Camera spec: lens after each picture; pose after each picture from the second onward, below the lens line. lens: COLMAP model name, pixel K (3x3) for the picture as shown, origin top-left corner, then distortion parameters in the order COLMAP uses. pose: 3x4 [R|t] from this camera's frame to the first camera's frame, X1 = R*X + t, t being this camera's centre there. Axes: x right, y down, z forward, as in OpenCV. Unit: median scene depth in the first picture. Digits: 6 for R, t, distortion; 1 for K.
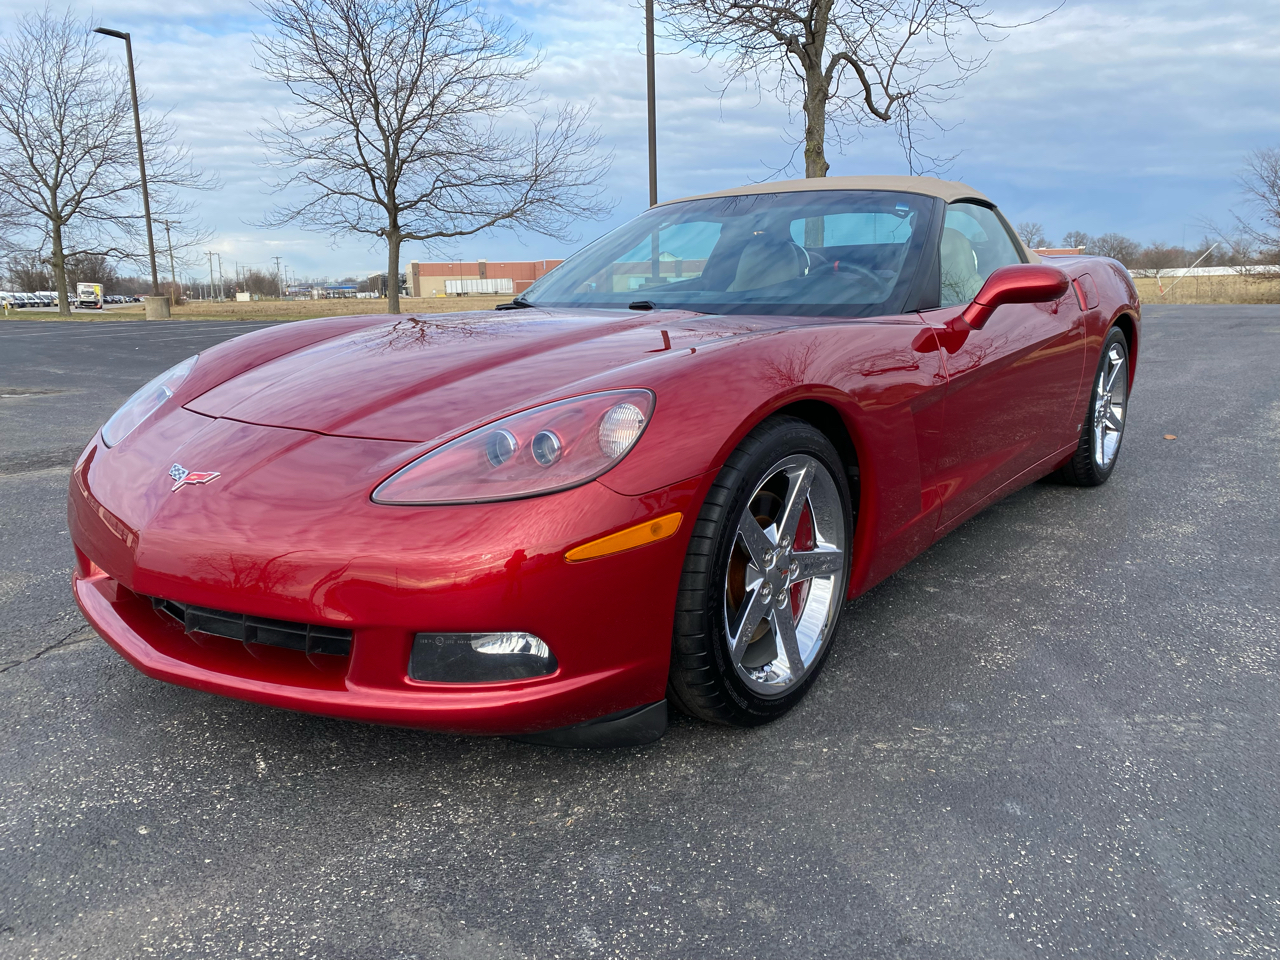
lens RADIAL K [[977.3, 0, 634.6], [0, 977.3, 472.7], [0, 0, 1]] dist [0.012631, -0.005279]
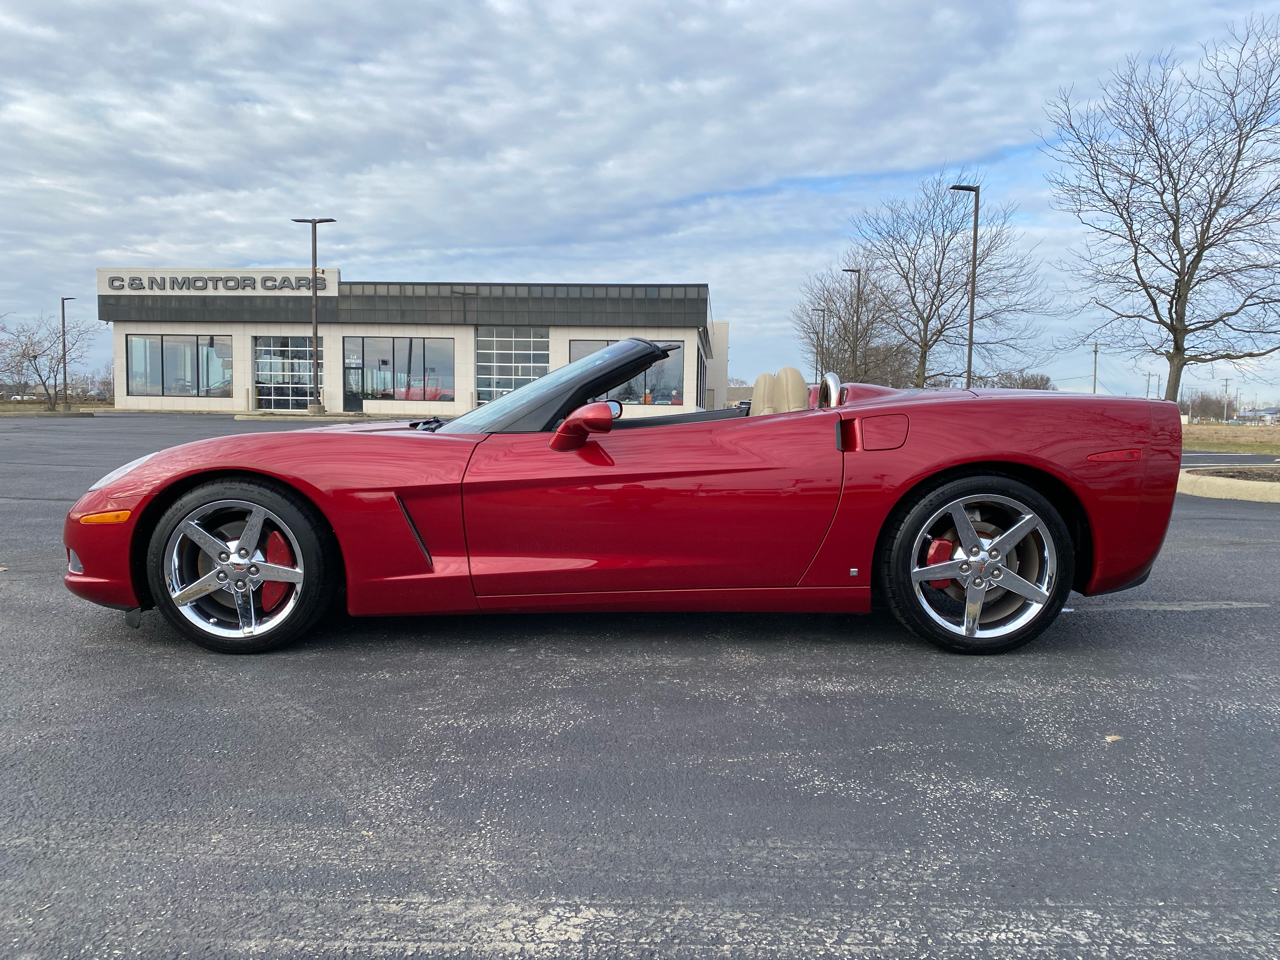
lens RADIAL K [[977.8, 0, 631.8], [0, 977.8, 484.7], [0, 0, 1]] dist [0.012660, -0.006016]
pose [[0.620872, 0.093215, -0.778350, 0.173050], [-0.176290, 0.984075, -0.022770, -0.011618], [0.763832, 0.151353, 0.627417, 0.037178]]
